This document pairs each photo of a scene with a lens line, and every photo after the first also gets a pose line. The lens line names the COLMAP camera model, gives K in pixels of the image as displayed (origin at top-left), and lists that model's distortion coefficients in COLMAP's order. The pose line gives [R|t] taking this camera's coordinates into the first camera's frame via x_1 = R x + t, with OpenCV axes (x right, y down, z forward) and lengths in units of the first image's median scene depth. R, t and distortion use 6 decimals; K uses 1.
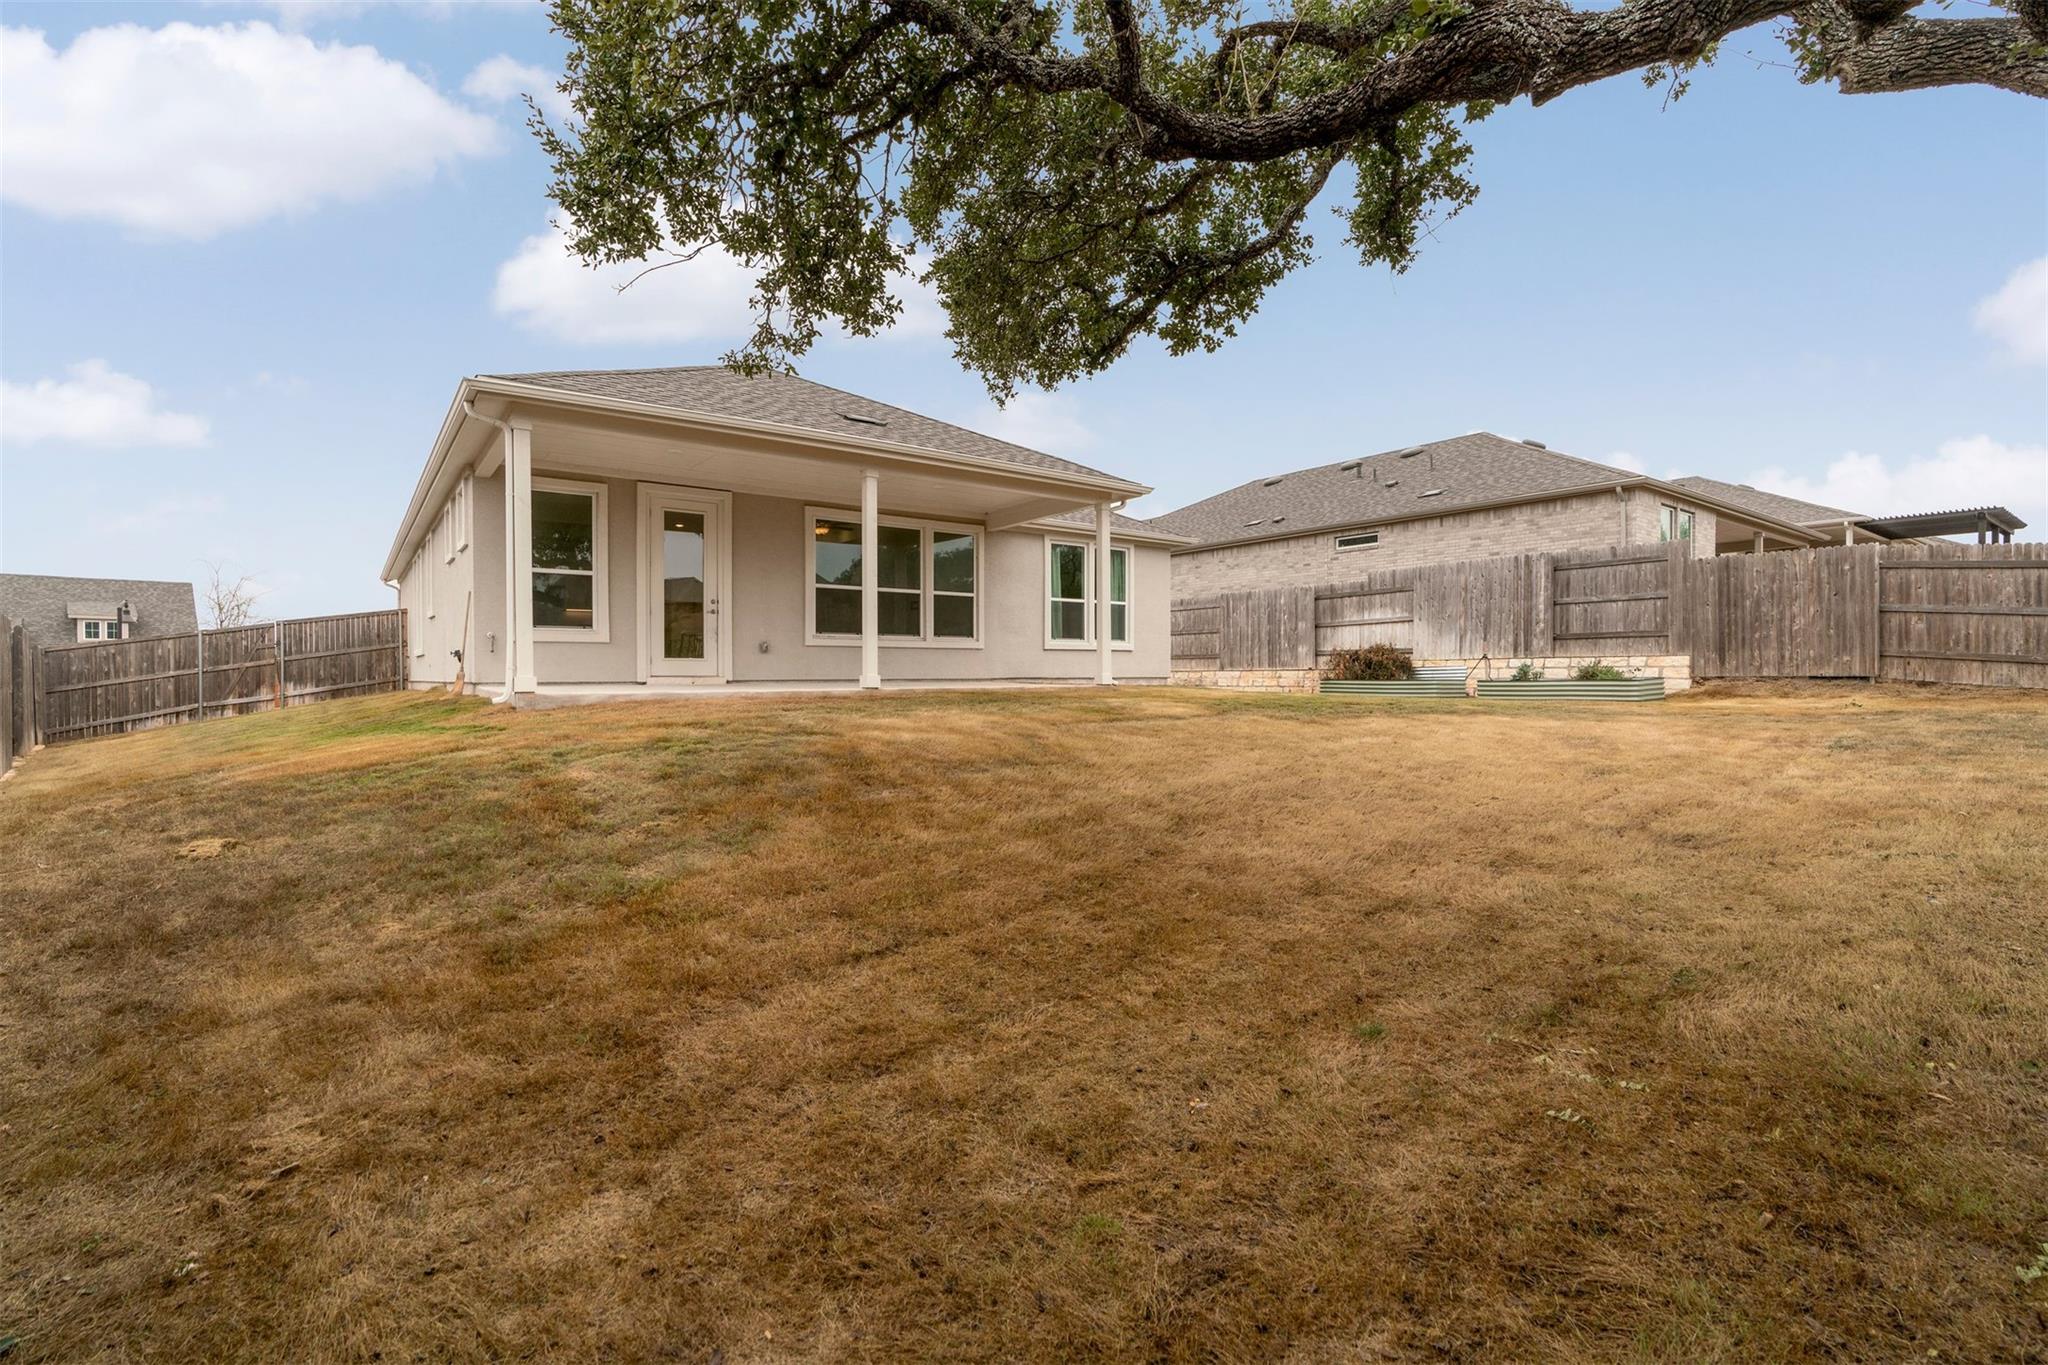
lens RADIAL K [[935.8, 0, 1012.1], [0, 935.8, 681.4], [0, 0, 1]] dist [-0.001172, 0.000211]
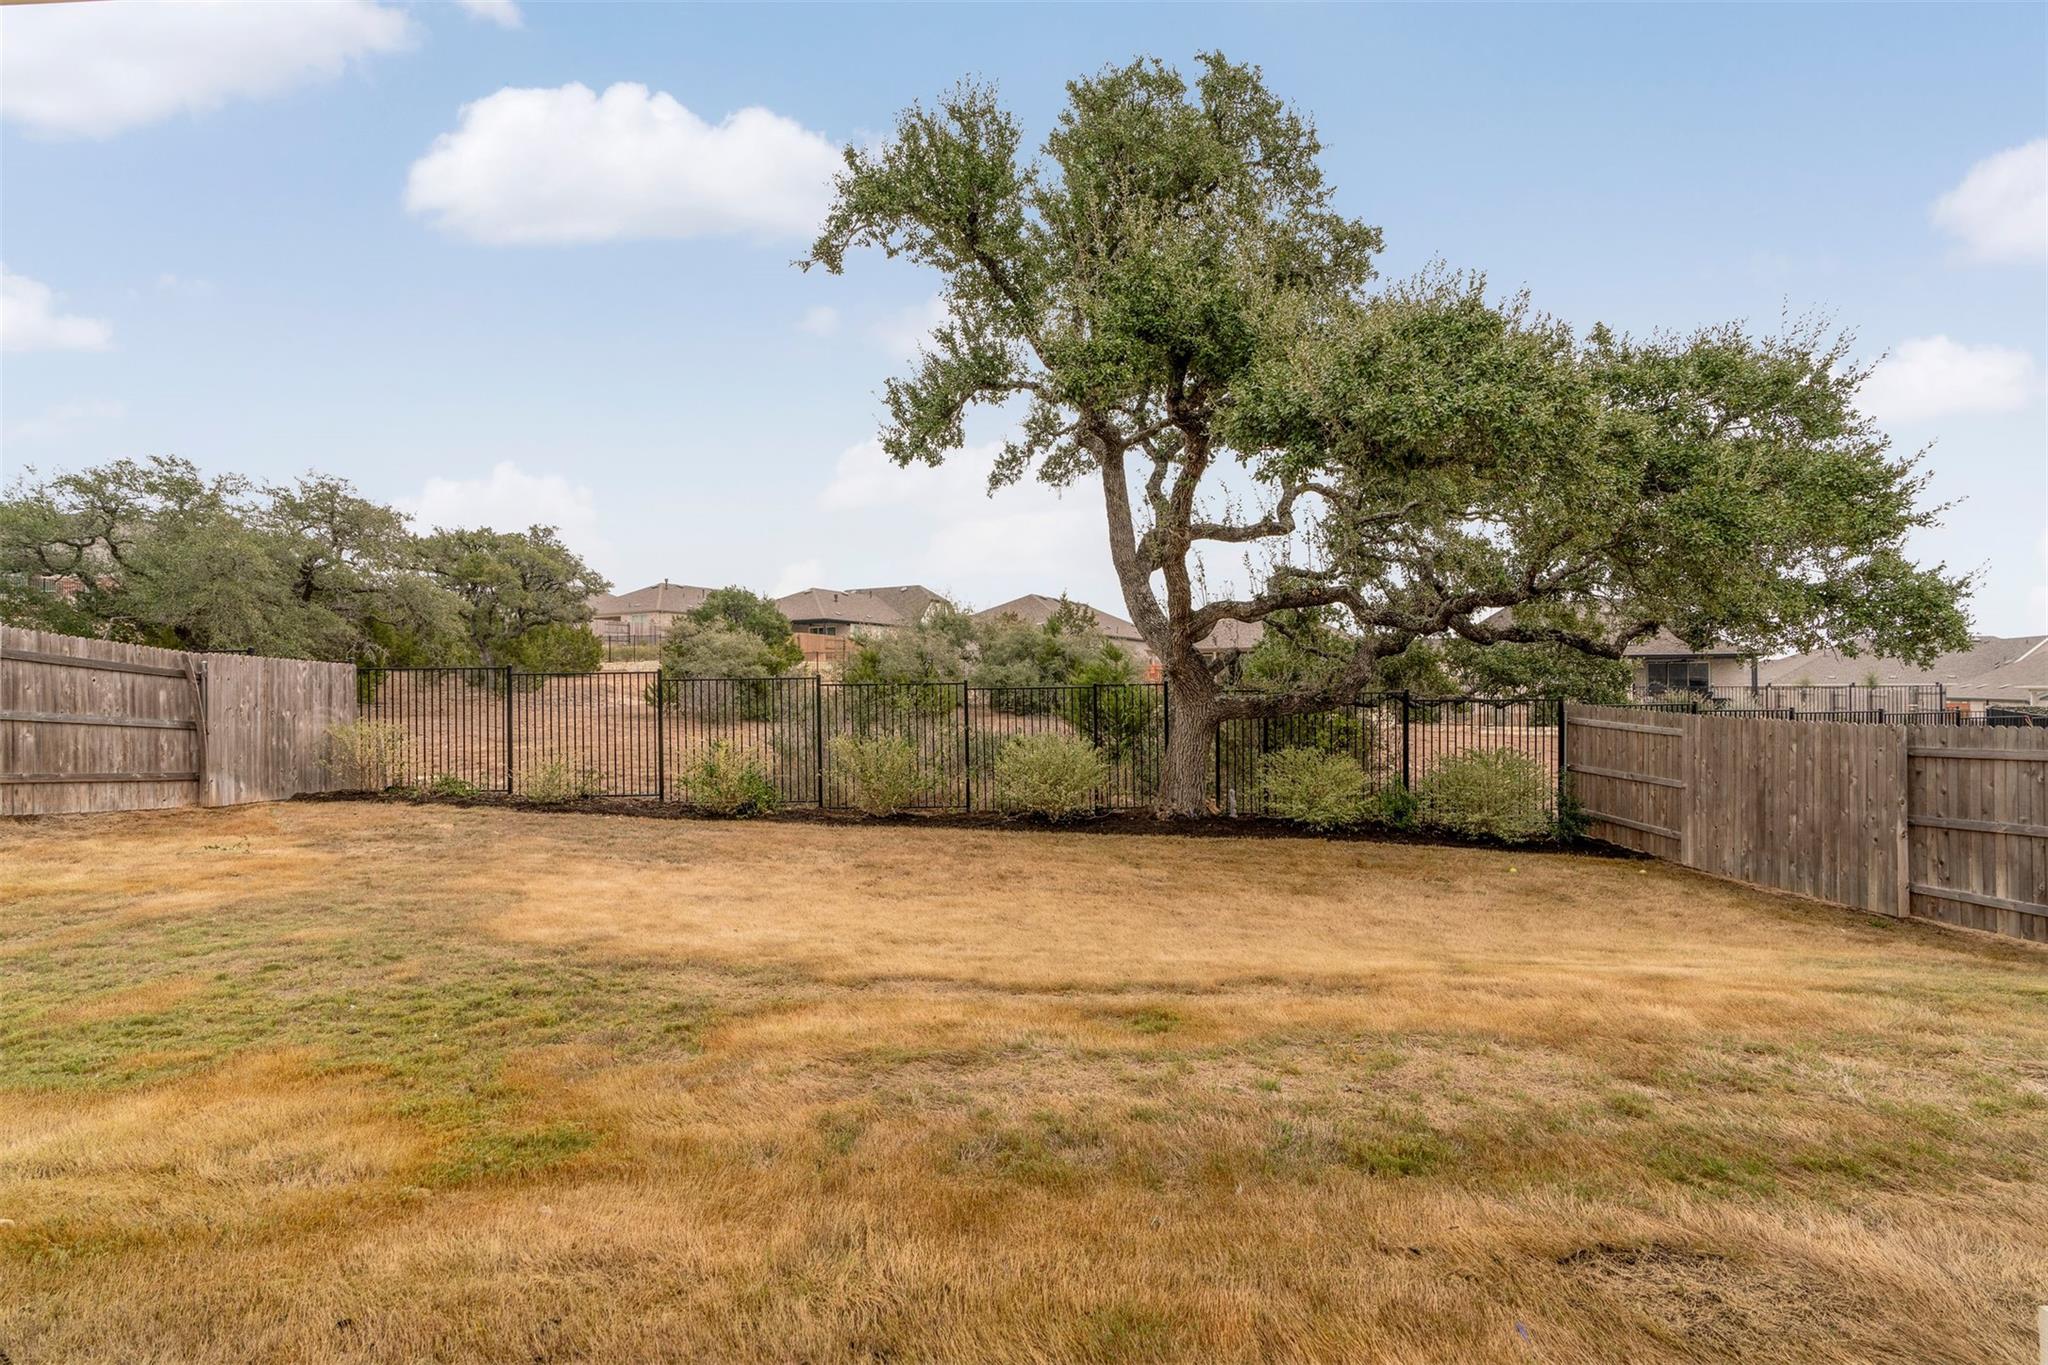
lens RADIAL K [[935.8, 0, 1012.1], [0, 935.8, 681.4], [0, 0, 1]] dist [-0.001172, 0.000211]
pose [[-0.778109, 0.013778, 0.627978, -0.074106], [0.017408, 0.999848, -0.000368, -0.072898], [-0.627888, 0.010646, -0.778231, 0.863028]]
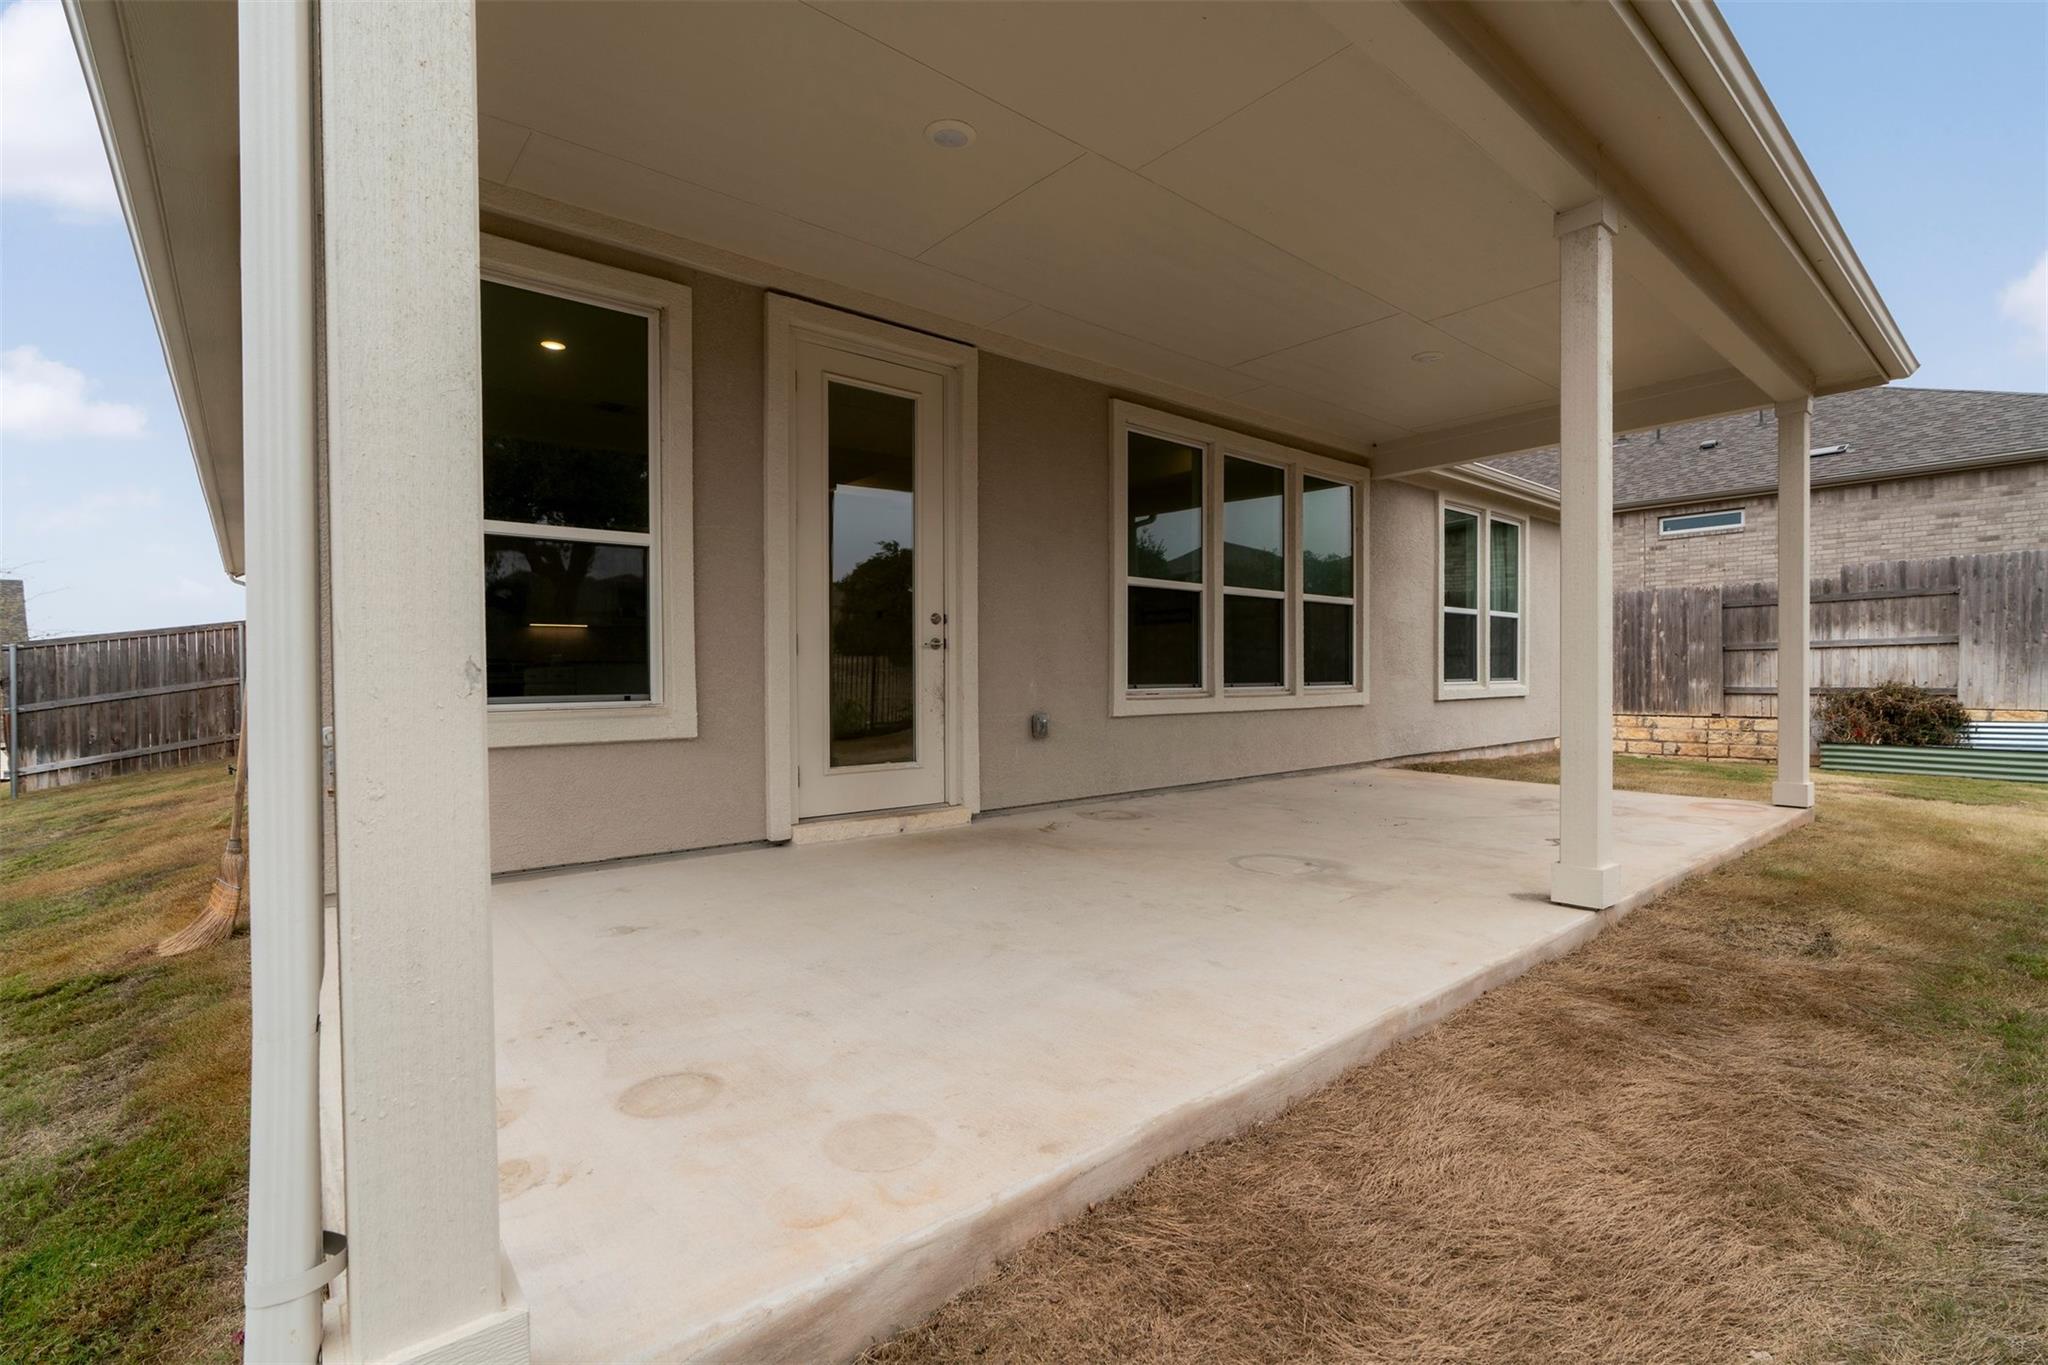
lens RADIAL K [[910.2, 0, 996.6], [0, 910.2, 678.3], [0, 0, 1]] dist [-0.001702, -0.000720]
pose [[0.998391, -0.002761, 0.056642, -0.265307], [0.002947, 0.999991, -0.003196, -0.049044], [-0.056632, 0.003358, 0.998389, 0.512522]]
